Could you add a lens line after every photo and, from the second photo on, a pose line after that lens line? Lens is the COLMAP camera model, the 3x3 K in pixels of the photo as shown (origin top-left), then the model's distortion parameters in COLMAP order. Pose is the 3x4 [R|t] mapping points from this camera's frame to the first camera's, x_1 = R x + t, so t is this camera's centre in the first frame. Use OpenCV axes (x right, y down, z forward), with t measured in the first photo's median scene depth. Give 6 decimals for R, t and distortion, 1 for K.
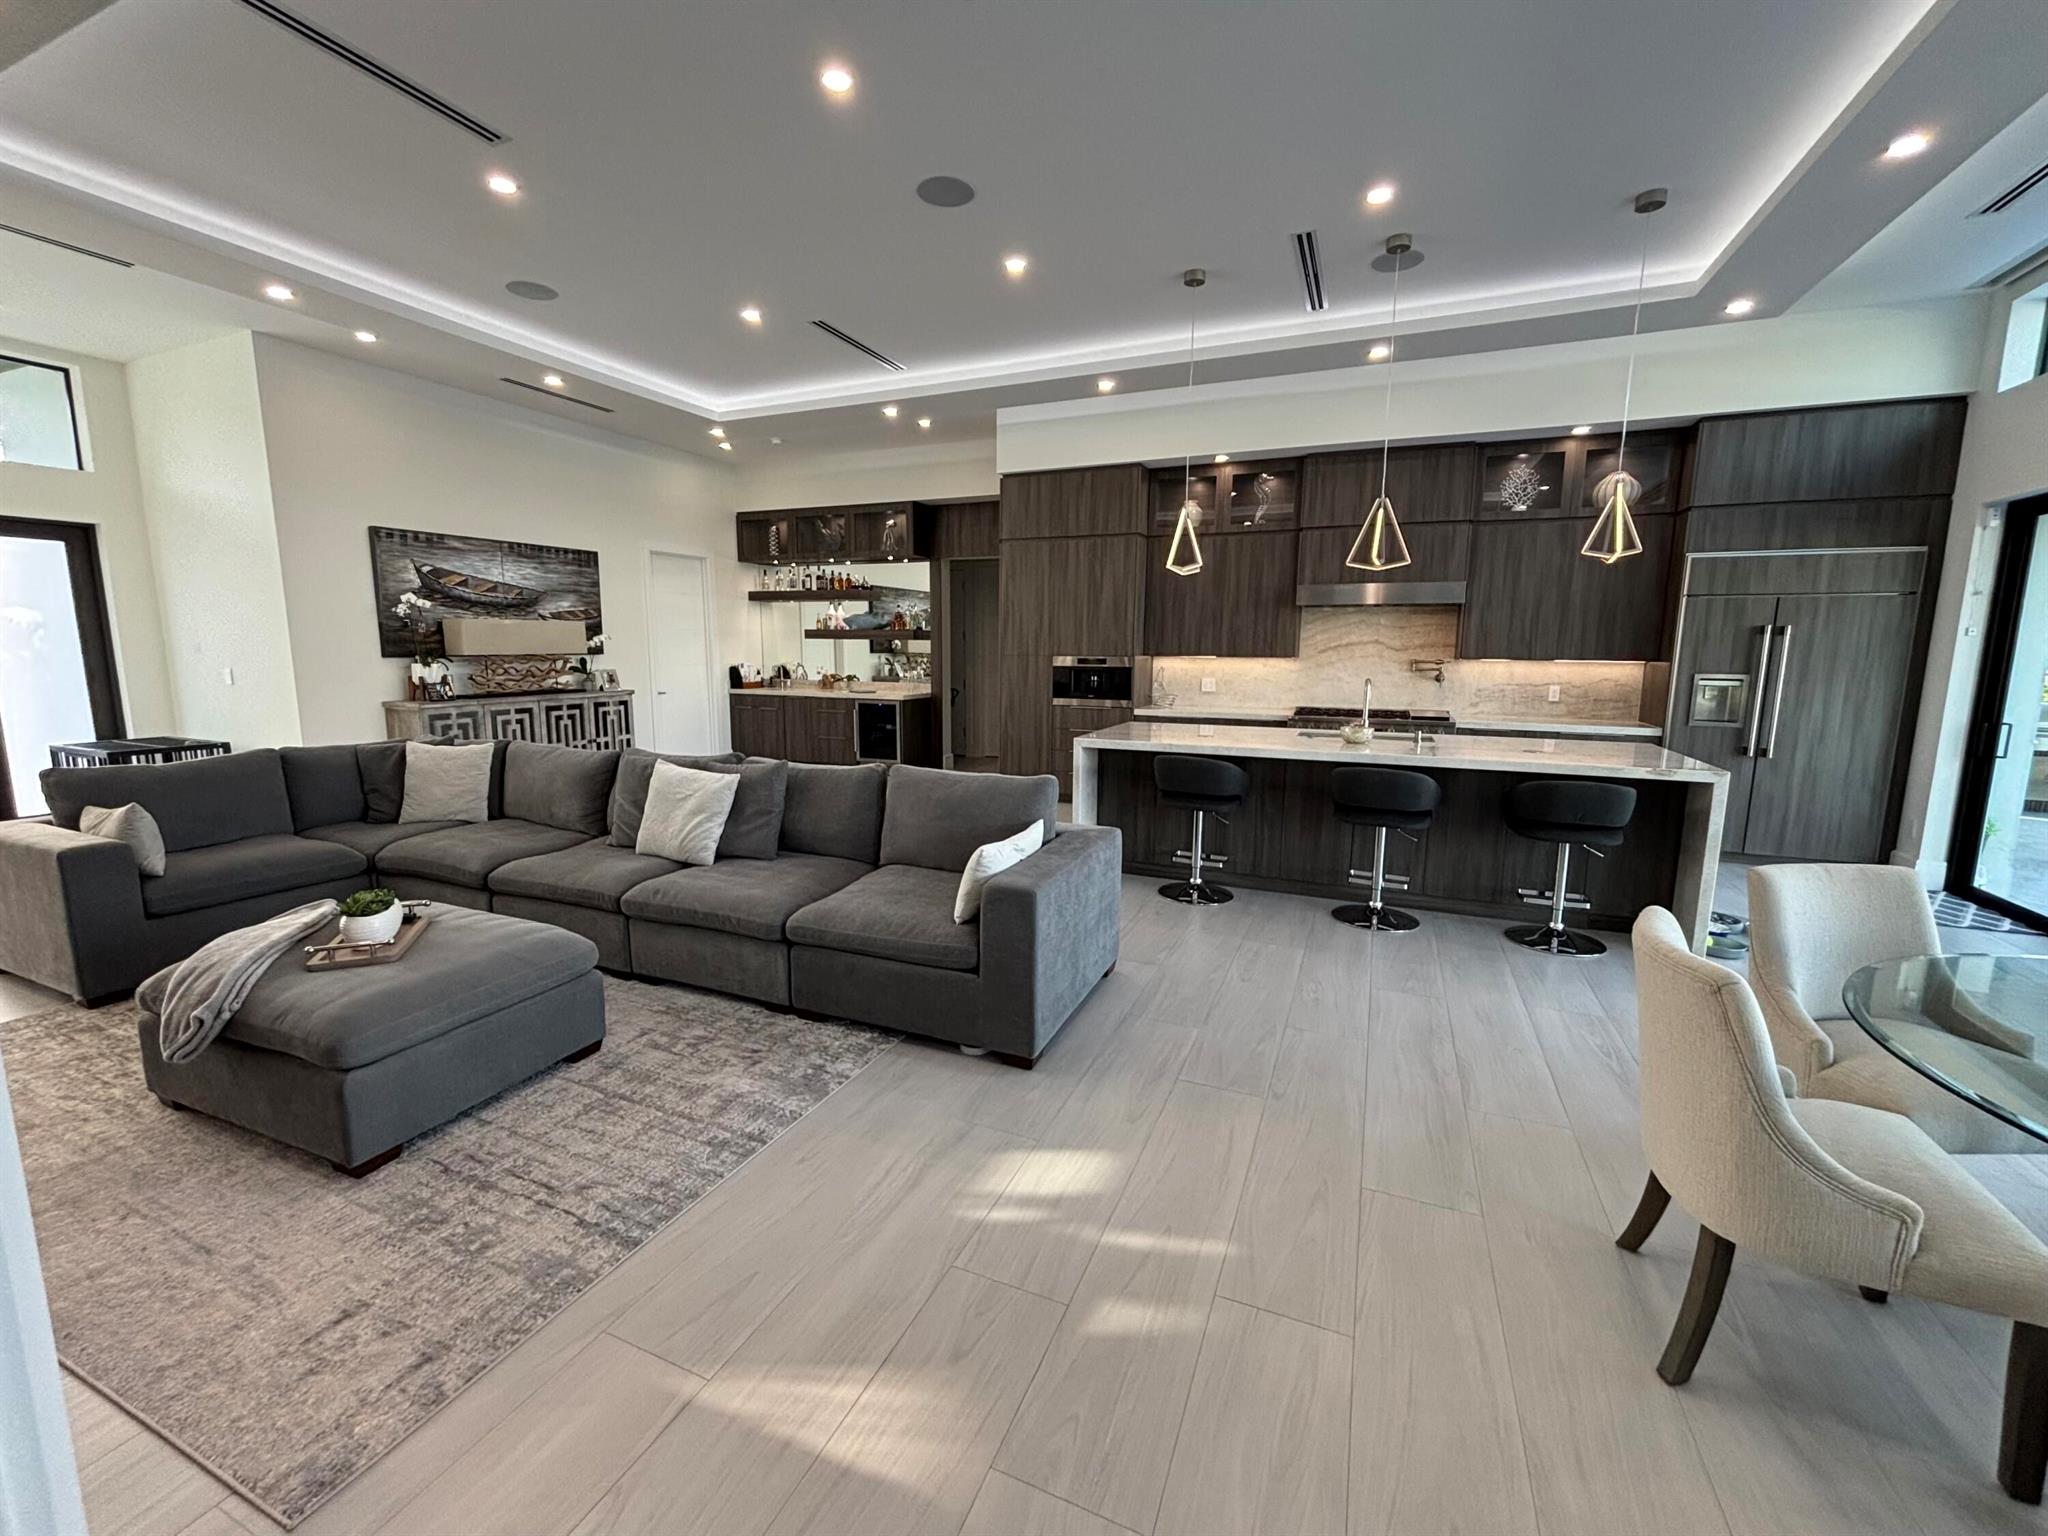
lens RADIAL K [[823.8, 0, 1018.1], [0, 823.8, 769.2], [0, 0, 1]] dist [0.002672, -0.001491]
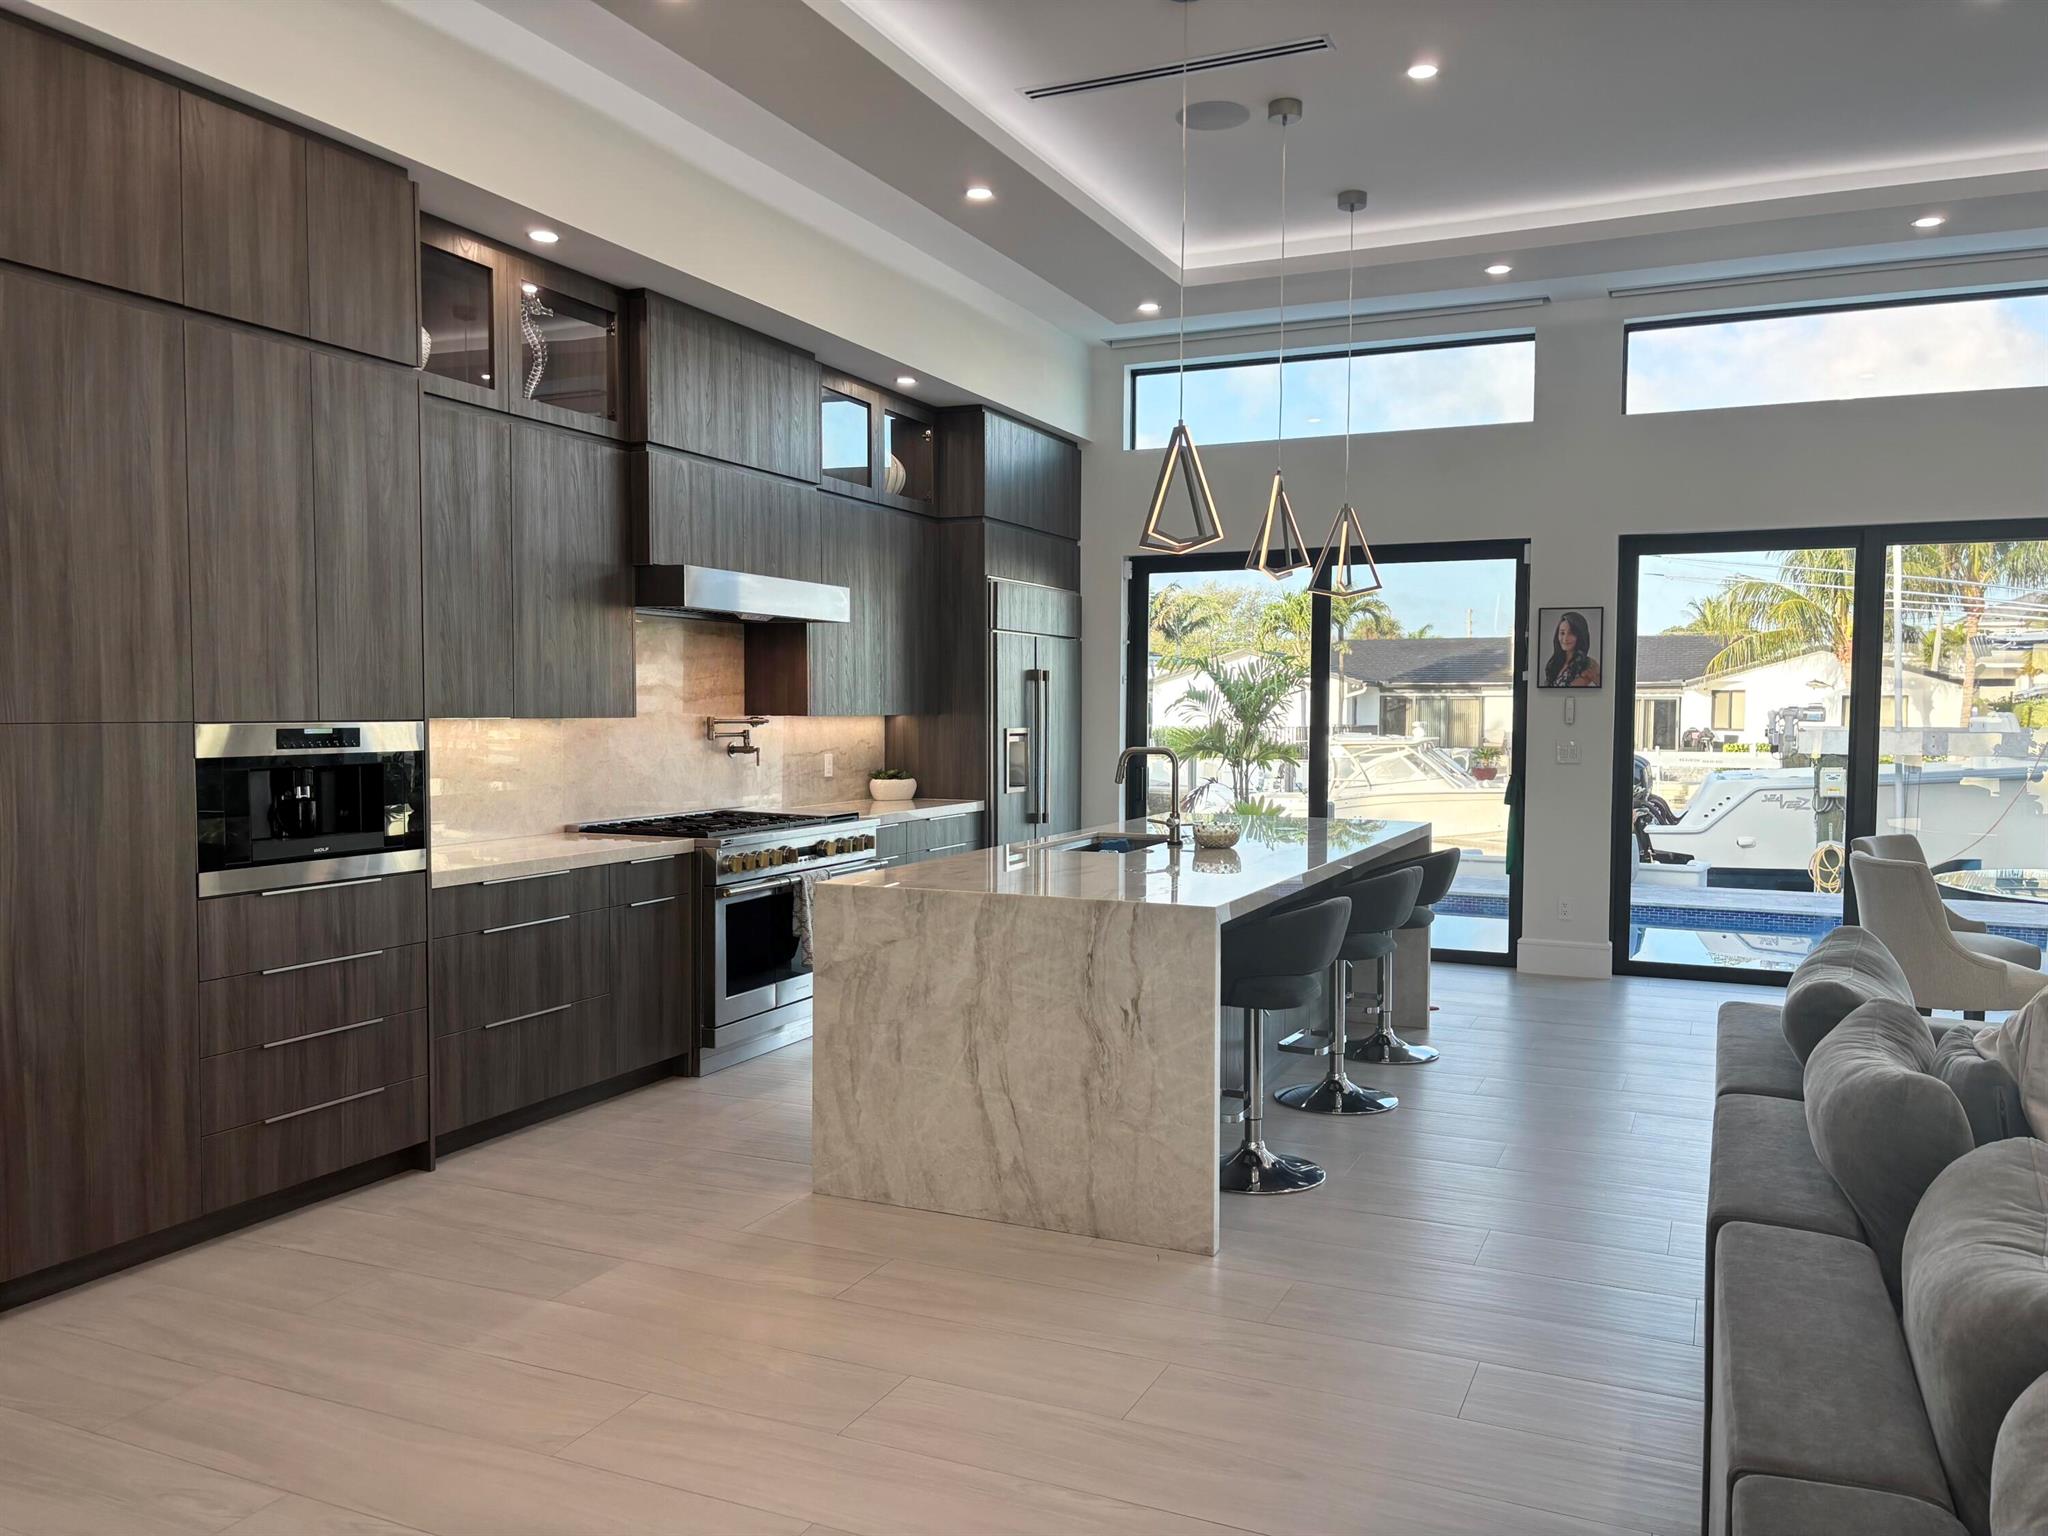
lens RADIAL K [[1543.2, 0, 1036.7], [0, 1543.2, 777.6], [0, 0, 1]] dist [0.058871, -0.053863]
pose [[0.018597, -0.056800, 0.998212, -0.598912], [0.142496, 0.988344, 0.053584, -0.132771], [-0.989621, 0.141245, 0.026474, 0.868989]]
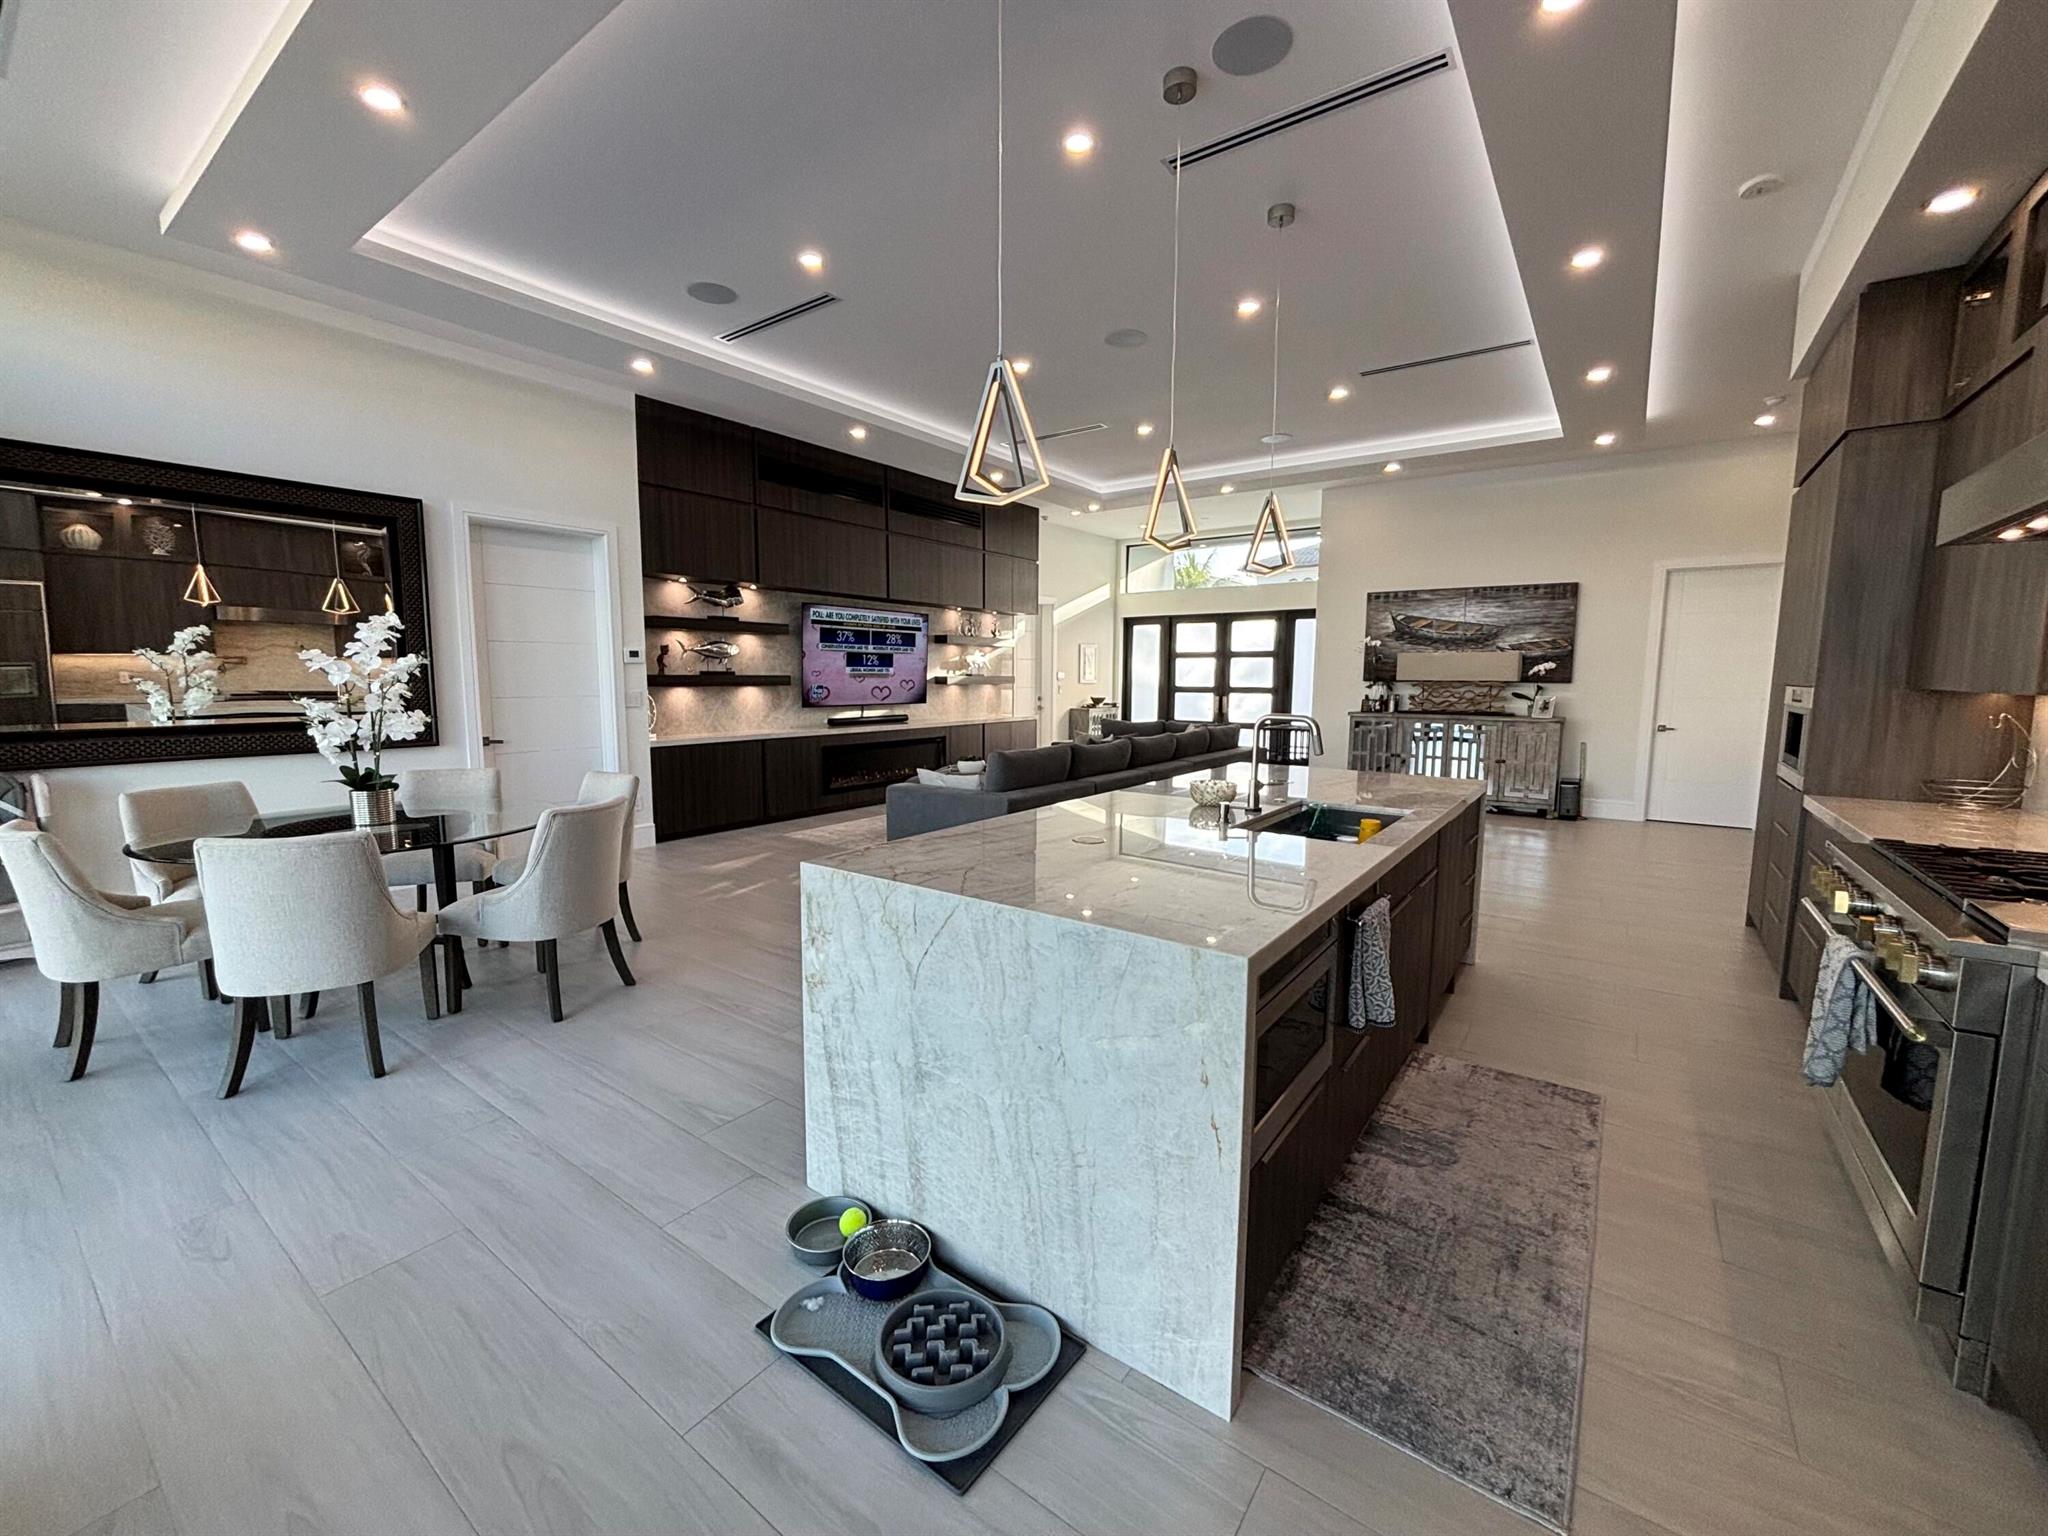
lens RADIAL K [[823.8, 0, 1023.7], [0, 823.8, 765.5], [0, 0, 1]] dist [0.002672, -0.001491]
pose [[-0.208620, 0.101385, -0.972727, 0.854389], [-0.154082, 0.978783, 0.135062, -0.099984], [0.965783, 0.178057, -0.188573, 0.764662]]
